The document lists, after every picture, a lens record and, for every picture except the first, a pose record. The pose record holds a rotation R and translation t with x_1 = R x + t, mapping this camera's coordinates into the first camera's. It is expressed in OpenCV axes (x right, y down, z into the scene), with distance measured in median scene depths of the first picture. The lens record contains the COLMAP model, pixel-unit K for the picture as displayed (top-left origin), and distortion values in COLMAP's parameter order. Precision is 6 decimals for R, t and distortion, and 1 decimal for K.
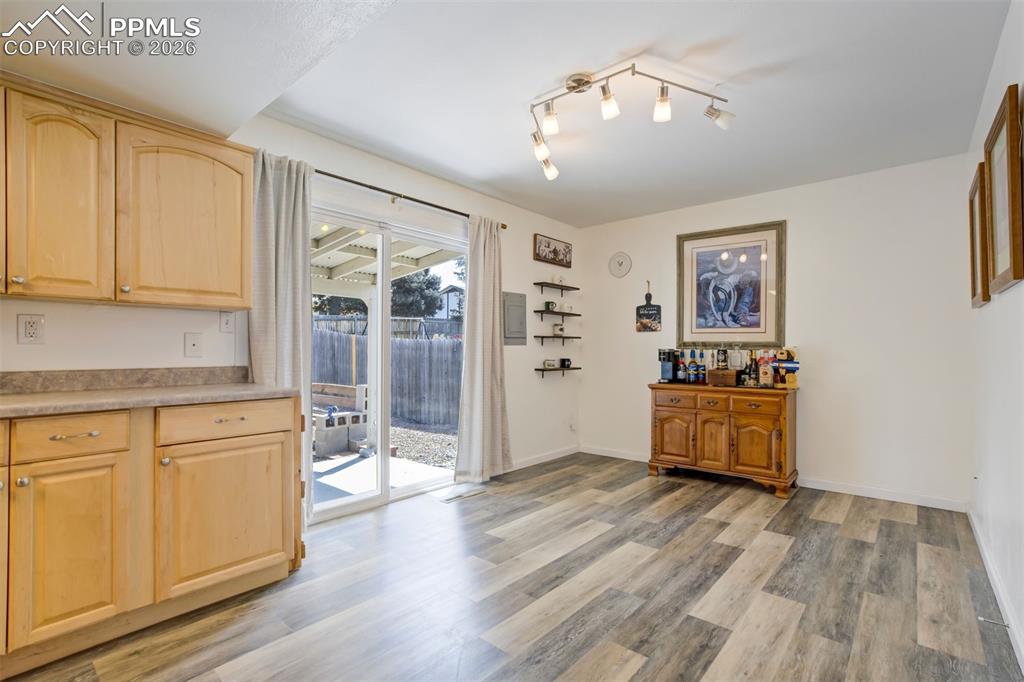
lens RADIAL K [[472.4, 0, 516.1], [0, 472.4, 347.8], [0, 0, 1]] dist [-0.043100, 0.020773]
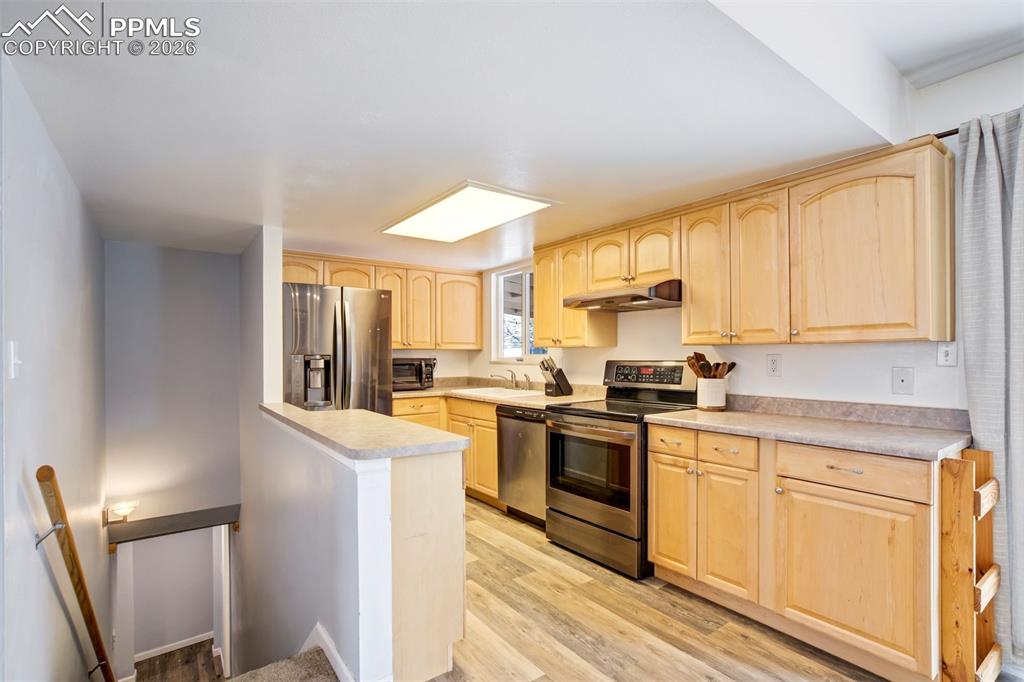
lens RADIAL K [[483.1, 0, 514.2], [0, 483.1, 356.4], [0, 0, 1]] dist [-0.023032, 0.000711]
pose [[-0.227285, 0.003891, -0.973821, 0.240308], [0.008328, 0.999963, 0.002052, -0.039568], [0.973793, -0.007643, -0.227309, 0.310178]]
